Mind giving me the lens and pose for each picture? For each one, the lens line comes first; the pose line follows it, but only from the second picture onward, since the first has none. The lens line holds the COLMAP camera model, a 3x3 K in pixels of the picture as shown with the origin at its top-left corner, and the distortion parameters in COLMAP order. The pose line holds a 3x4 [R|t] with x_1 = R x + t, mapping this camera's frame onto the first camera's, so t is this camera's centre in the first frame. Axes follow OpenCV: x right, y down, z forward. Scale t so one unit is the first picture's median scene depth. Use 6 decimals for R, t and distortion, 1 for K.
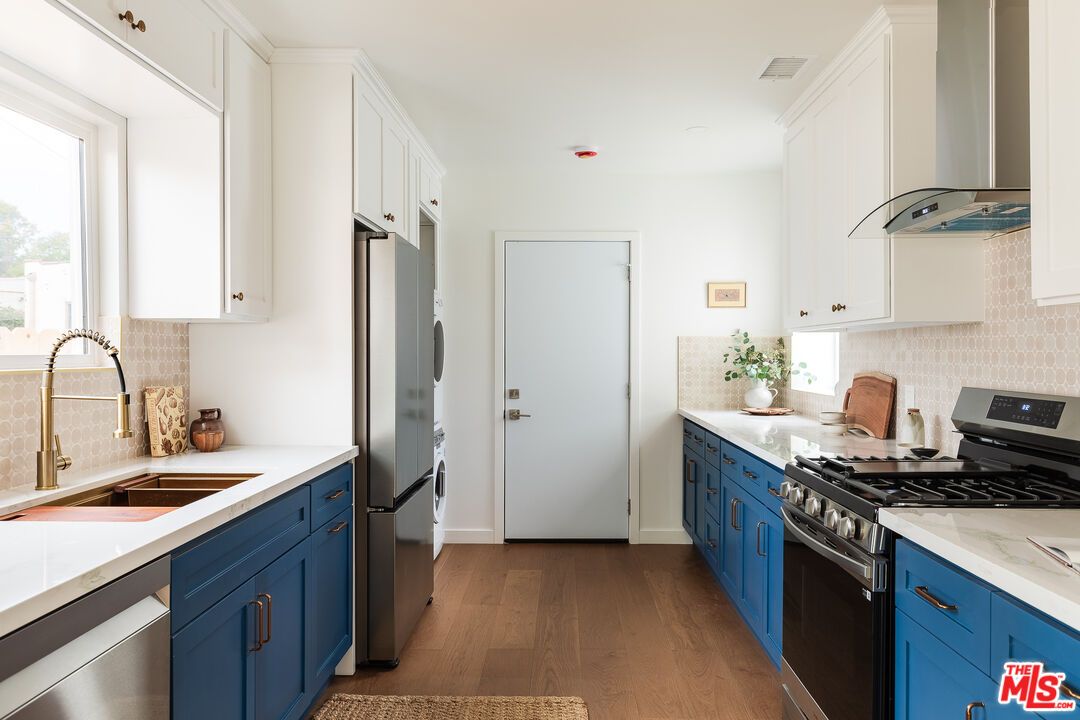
lens RADIAL K [[766.7, 0, 536.8], [0, 766.7, 360.9], [0, 0, 1]] dist [-0.007375, -0.001051]
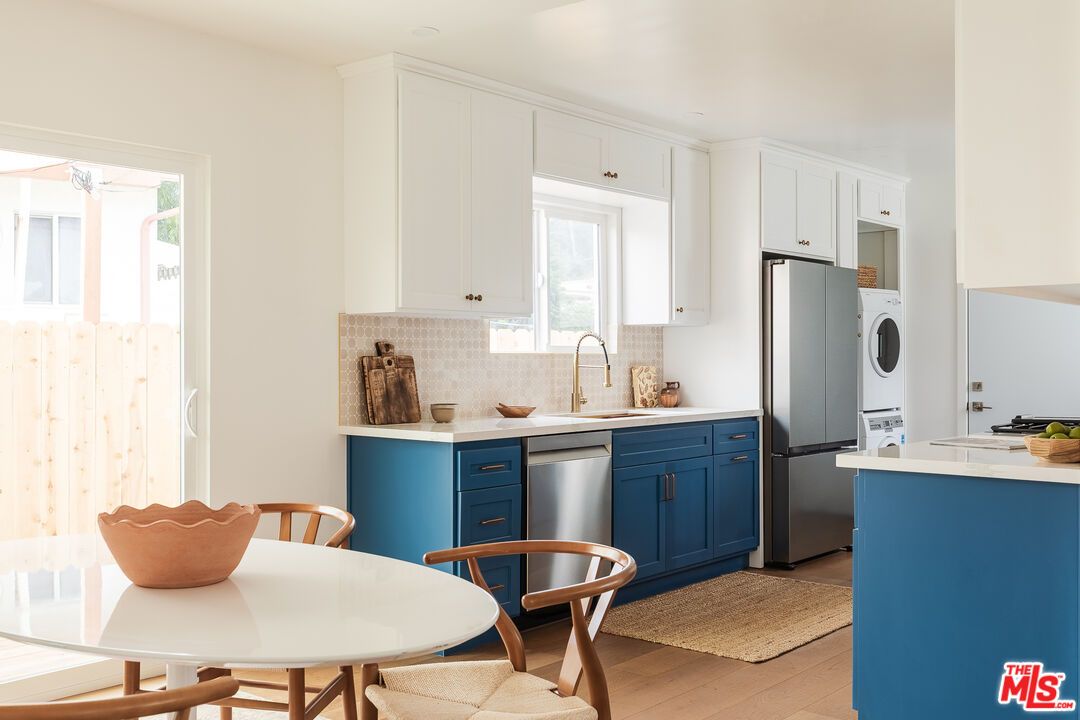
lens RADIAL K [[766.7, 0, 539.5], [0, 766.7, 354.7], [0, 0, 1]] dist [-0.007375, -0.001051]
pose [[0.786137, -0.002496, -0.618047, 0.346258], [-0.002145, 0.999975, -0.006767, 0.020725], [0.618048, 0.006646, 0.786112, -0.419573]]
